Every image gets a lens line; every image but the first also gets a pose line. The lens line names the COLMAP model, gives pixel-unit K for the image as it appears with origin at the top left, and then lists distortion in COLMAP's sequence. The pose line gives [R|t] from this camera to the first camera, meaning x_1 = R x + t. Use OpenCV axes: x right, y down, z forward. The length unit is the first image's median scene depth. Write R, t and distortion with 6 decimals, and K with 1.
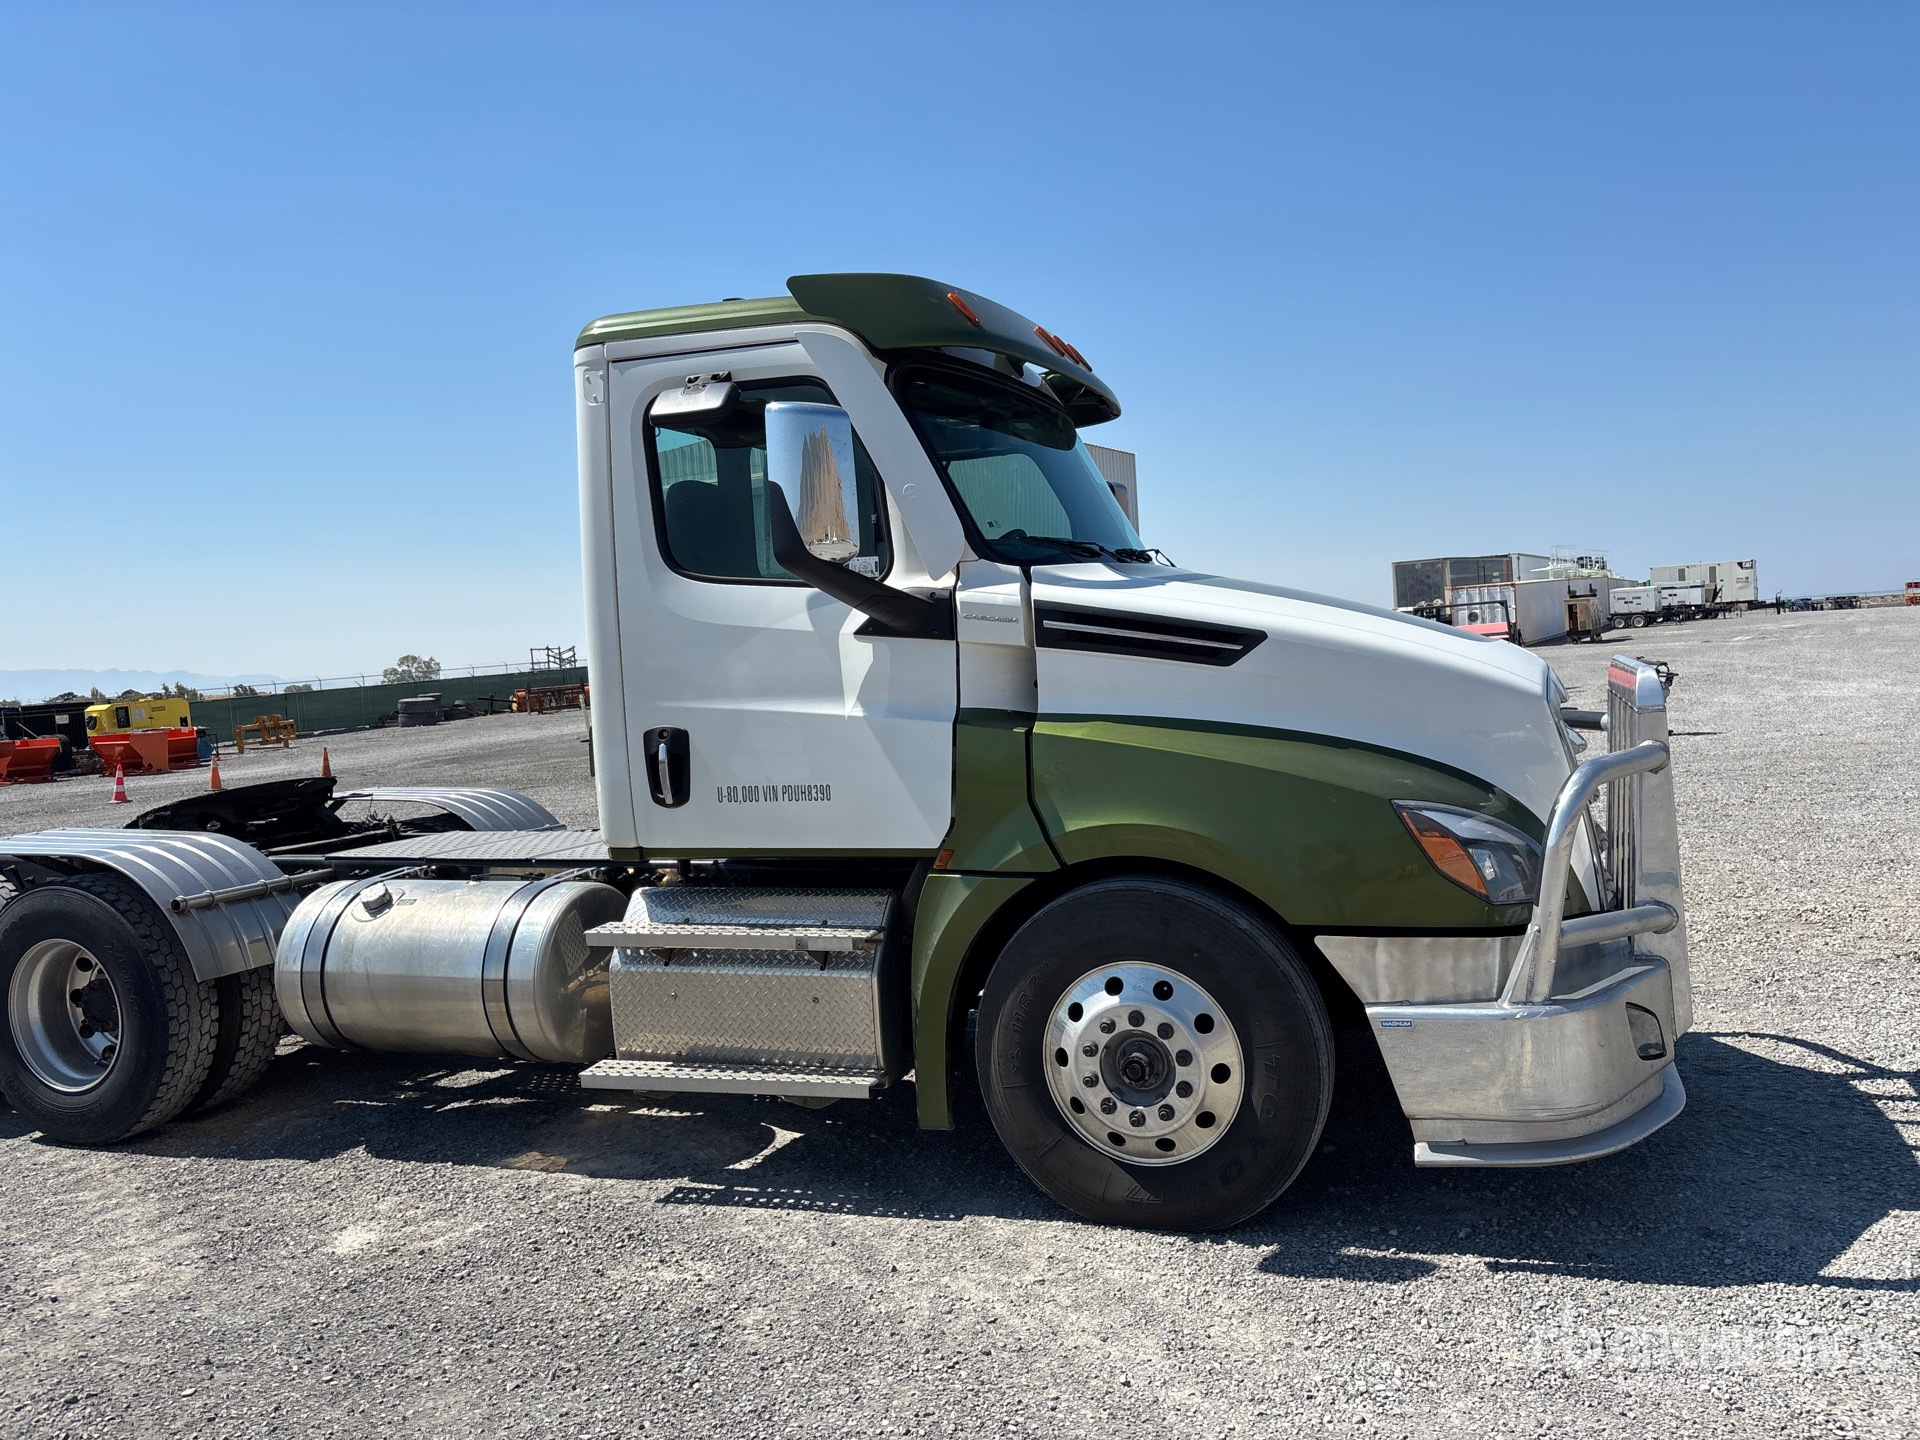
lens RADIAL K [[1461.2, 0, 973.9], [0, 1461.2, 710.5], [0, 0, 1]] dist [0.056405, -0.061386]
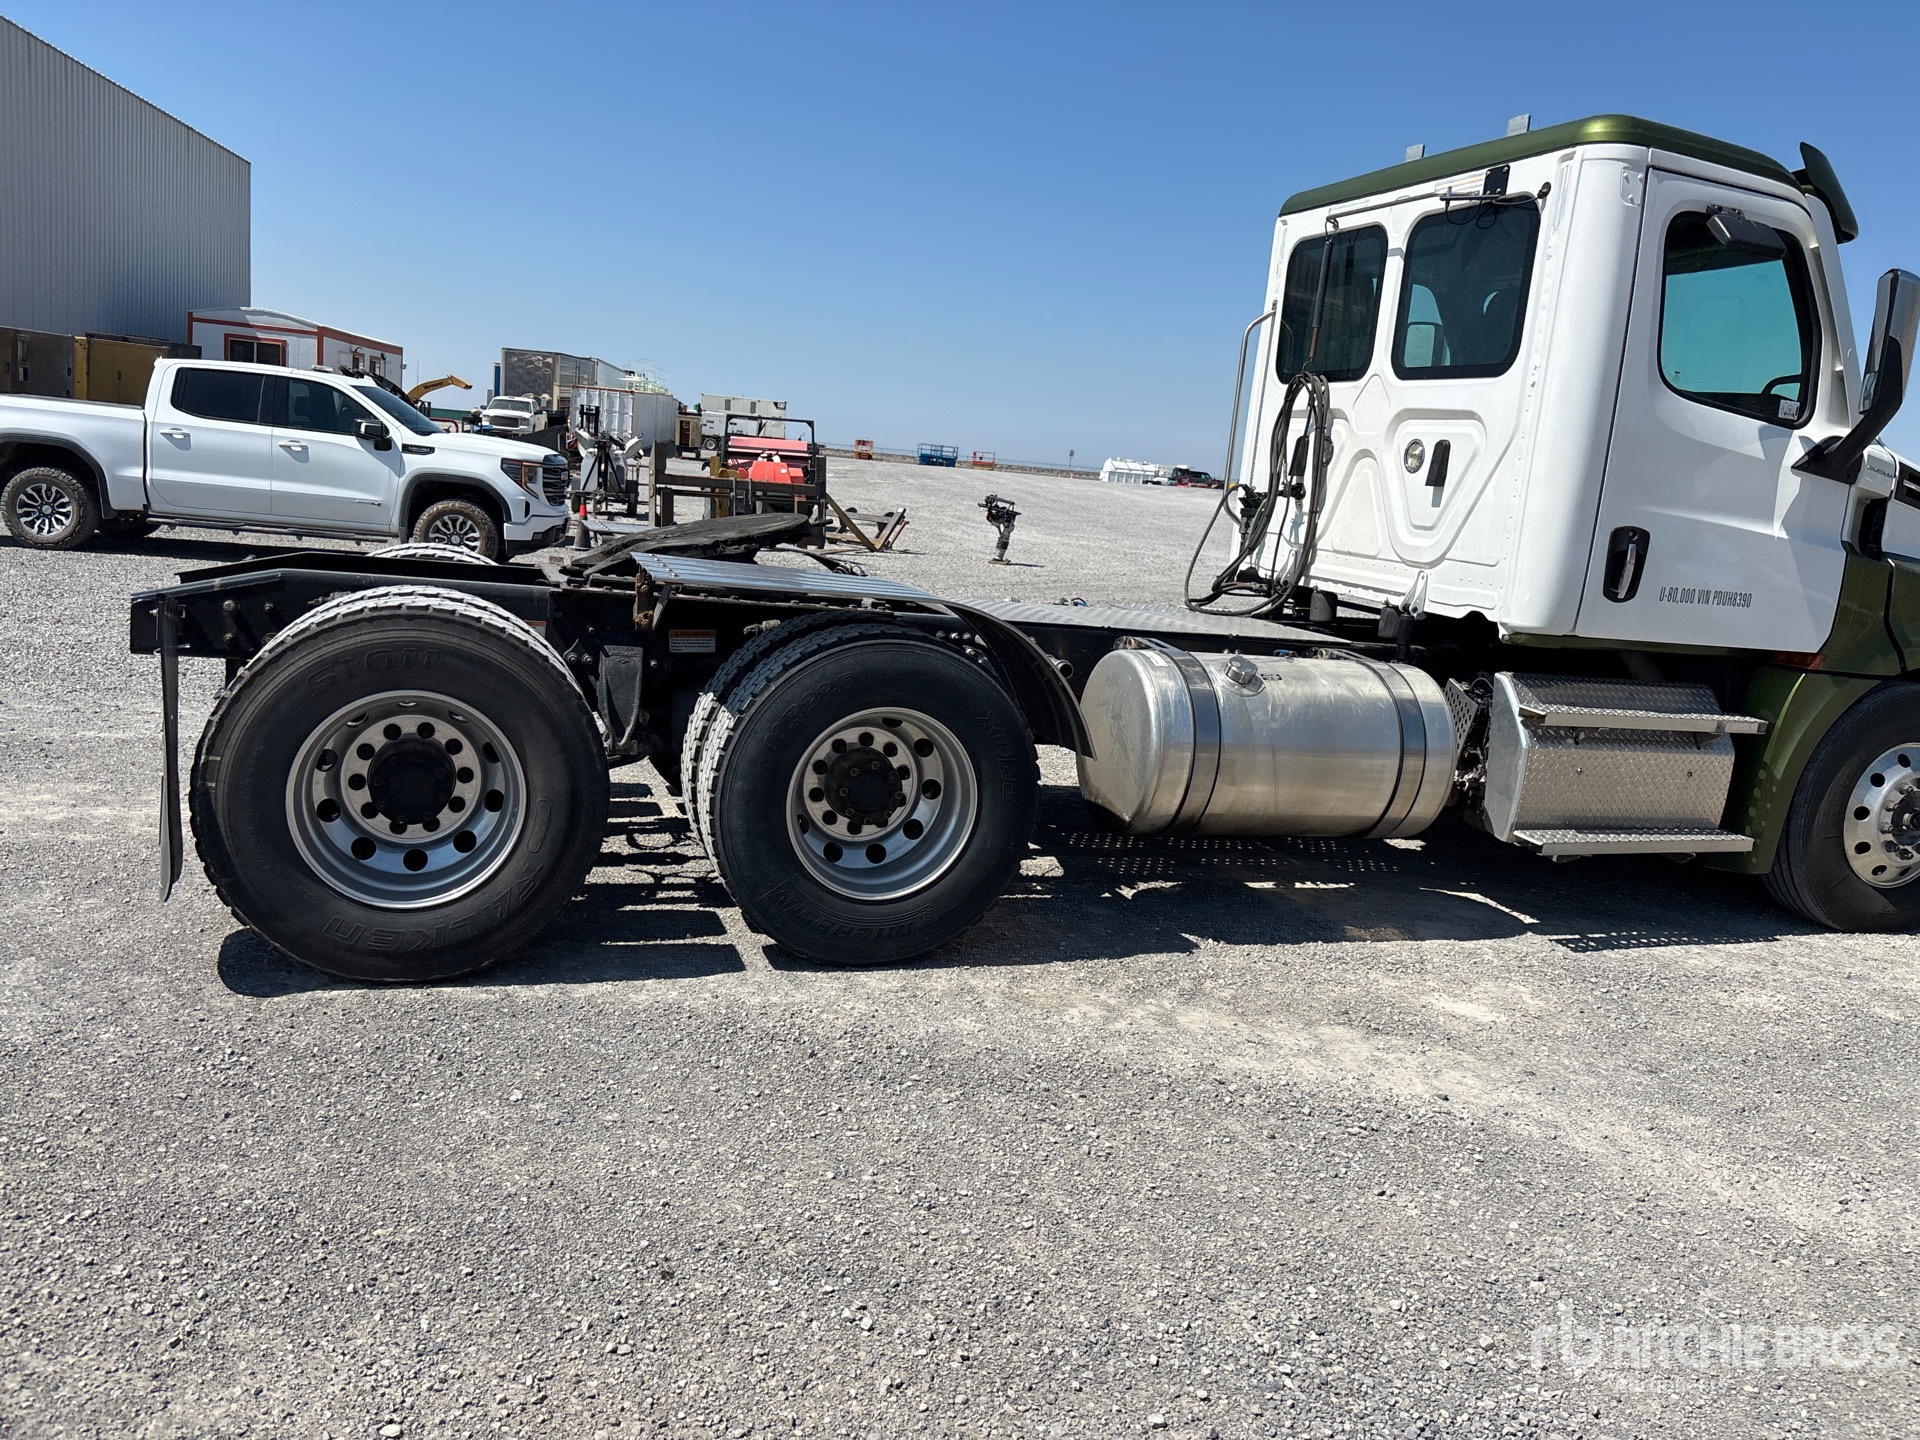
lens RADIAL K [[1461.2, 0, 935.3], [0, 1461.2, 712.8], [0, 0, 1]] dist [0.056405, -0.061386]
pose [[0.762351, 0.015605, 0.646976, -1.398948], [-0.107197, 0.988944, 0.102461, 0.096303], [-0.638224, -0.147465, 0.755595, 0.519728]]
